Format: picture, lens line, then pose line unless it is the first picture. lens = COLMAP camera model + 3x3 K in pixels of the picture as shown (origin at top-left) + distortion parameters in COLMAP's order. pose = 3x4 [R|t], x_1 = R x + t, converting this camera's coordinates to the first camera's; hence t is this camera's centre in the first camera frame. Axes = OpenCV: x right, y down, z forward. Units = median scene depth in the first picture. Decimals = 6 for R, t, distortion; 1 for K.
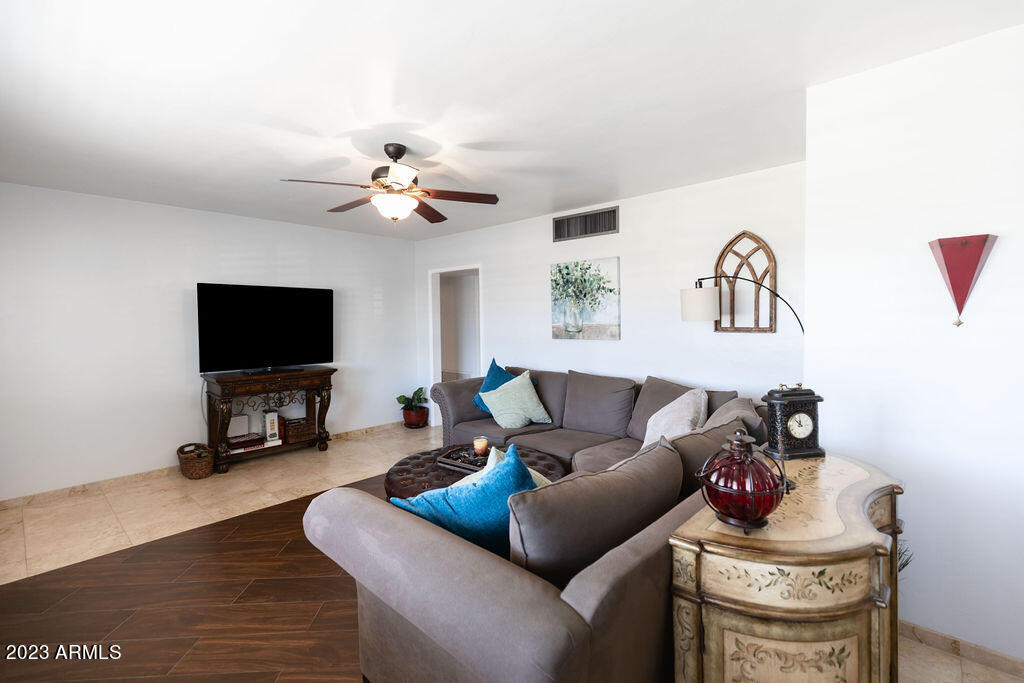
lens RADIAL K [[475.7, 0, 512.9], [0, 475.7, 331.4], [0, 0, 1]] dist [-0.000637, -0.000250]
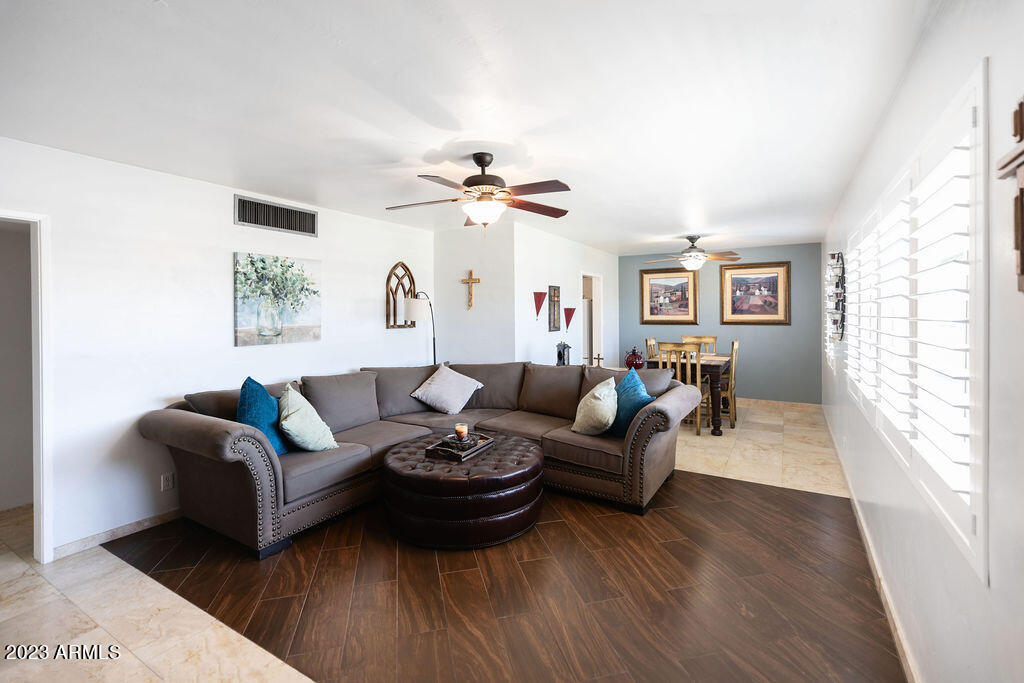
lens RADIAL K [[475.7, 0, 503.8], [0, 475.7, 318.7], [0, 0, 1]] dist [-0.000637, -0.000250]
pose [[-0.216959, -0.001111, 0.976180, -0.839254], [0.033063, 0.999417, 0.008486, -0.024184], [-0.975621, 0.034117, -0.216796, 0.795292]]
